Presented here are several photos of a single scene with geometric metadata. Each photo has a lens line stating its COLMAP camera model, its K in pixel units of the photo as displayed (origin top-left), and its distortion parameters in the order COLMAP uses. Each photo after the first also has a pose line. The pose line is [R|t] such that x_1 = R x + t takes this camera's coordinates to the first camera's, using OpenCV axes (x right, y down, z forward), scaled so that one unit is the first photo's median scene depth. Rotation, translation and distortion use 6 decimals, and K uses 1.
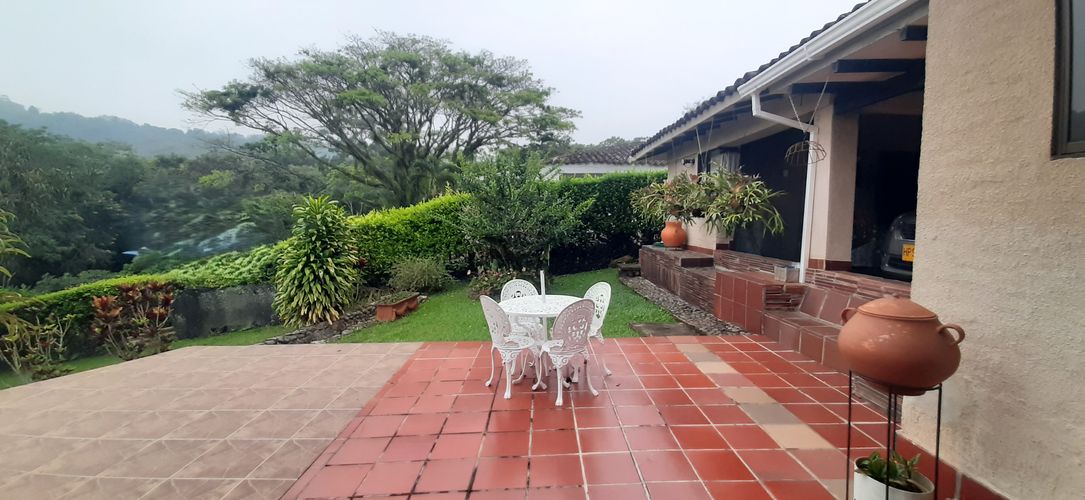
lens RADIAL K [[419.6, 0, 540.2], [0, 419.6, 241.9], [0, 0, 1]] dist [-0.009929, -0.000576]
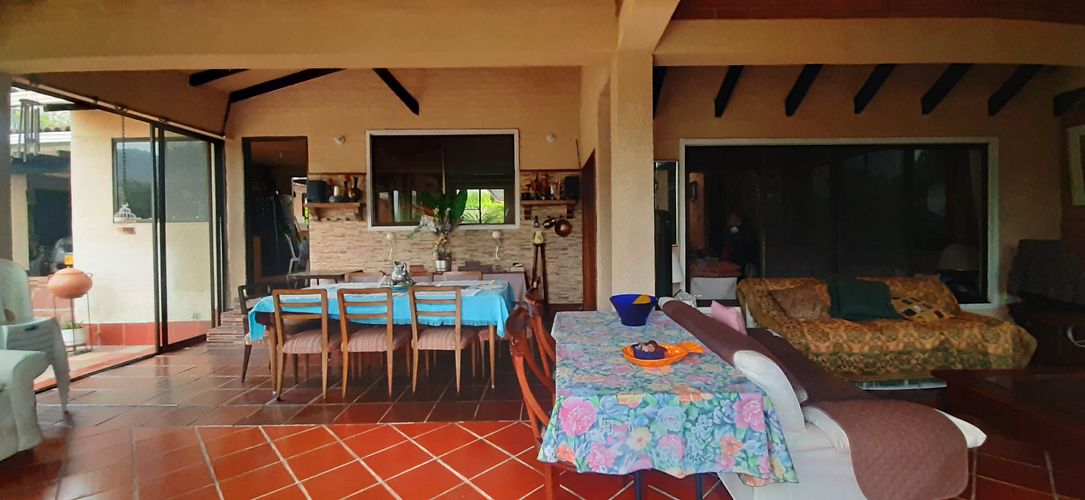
lens RADIAL K [[419.6, 0, 535.3], [0, 419.6, 240.4], [0, 0, 1]] dist [-0.009929, -0.000576]
pose [[-0.007765, -0.018945, 0.999790, -0.461035], [0.079947, 0.996608, 0.019506, 0.034453], [-0.996769, 0.080082, -0.006224, -0.504086]]
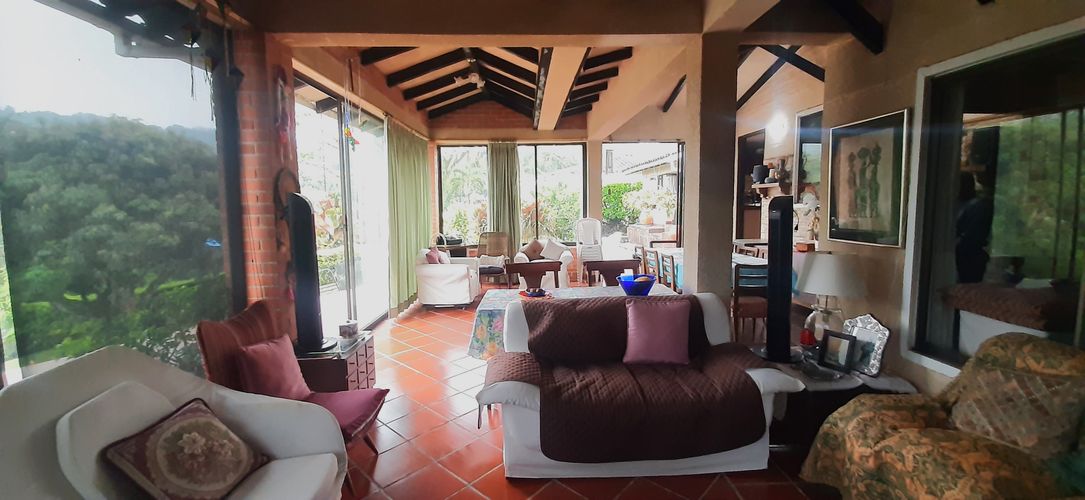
lens RADIAL K [[419.6, 0, 538.5], [0, 419.6, 241.9], [0, 0, 1]] dist [-0.009929, -0.000576]
pose [[0.999144, -0.023119, 0.034301, -0.247874], [0.022373, 0.999508, 0.021970, 0.042119], [-0.034792, -0.021184, 0.999170, -0.937361]]
